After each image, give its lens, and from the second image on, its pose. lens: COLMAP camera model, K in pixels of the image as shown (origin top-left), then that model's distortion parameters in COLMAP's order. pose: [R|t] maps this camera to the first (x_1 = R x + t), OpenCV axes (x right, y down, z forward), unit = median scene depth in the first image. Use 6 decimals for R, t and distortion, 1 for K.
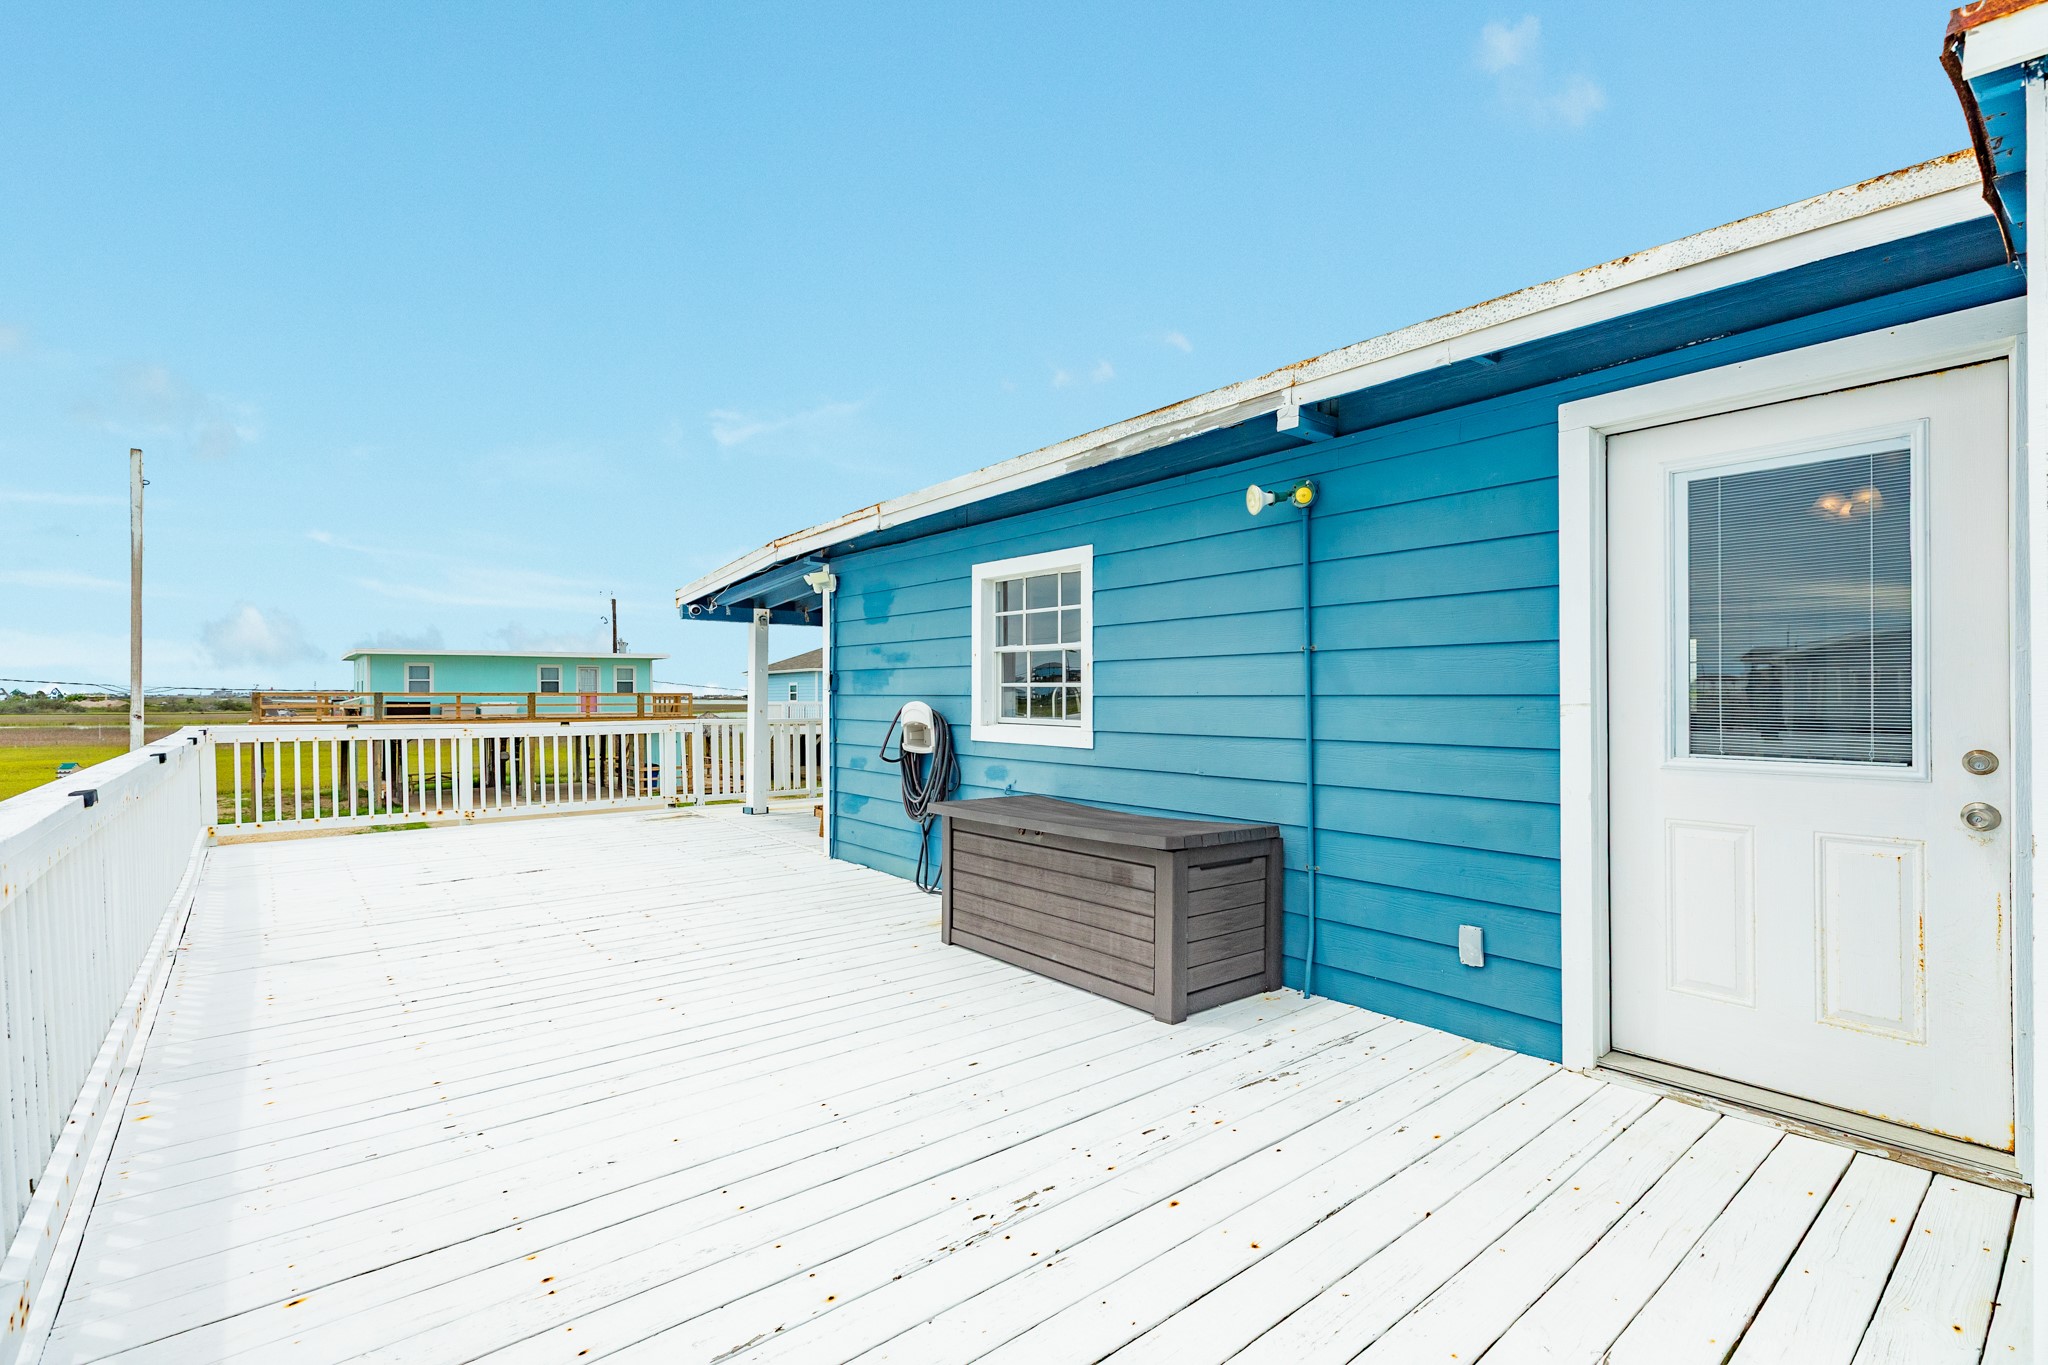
lens RADIAL K [[918.9, 0, 1027.1], [0, 918.9, 697.3], [0, 0, 1]] dist [0.003828, -0.000934]
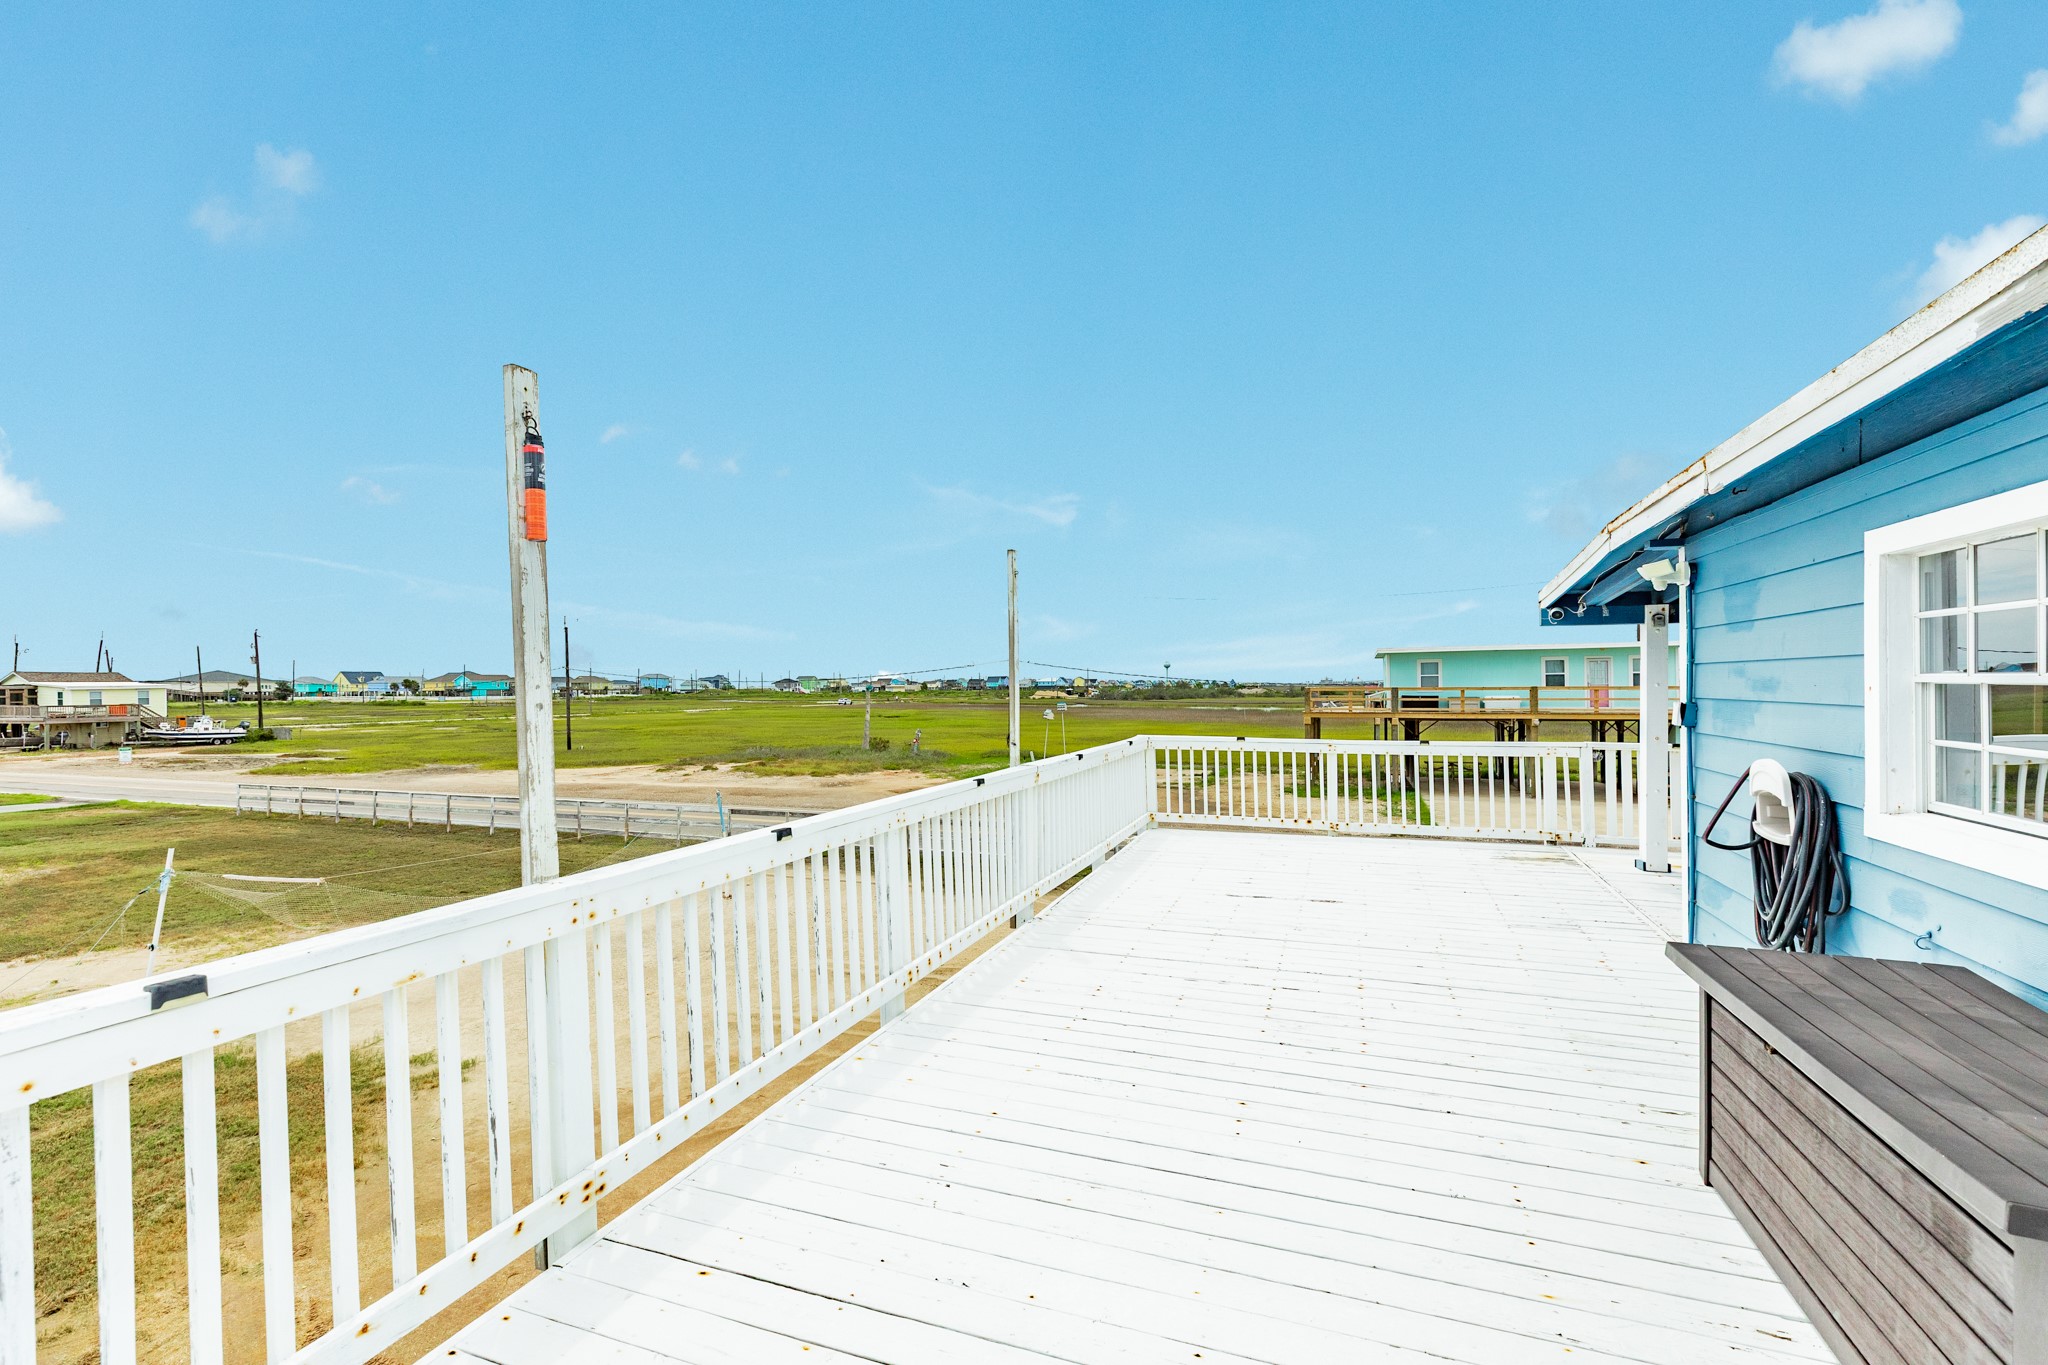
lens RADIAL K [[918.9, 0, 1025.9], [0, 918.9, 690.8], [0, 0, 1]] dist [0.003828, -0.000934]
pose [[0.500101, 0.002772, -0.865963, 0.156064], [0.005650, 0.999963, 0.006464, -0.044865], [0.865949, -0.008125, 0.500067, 0.225340]]
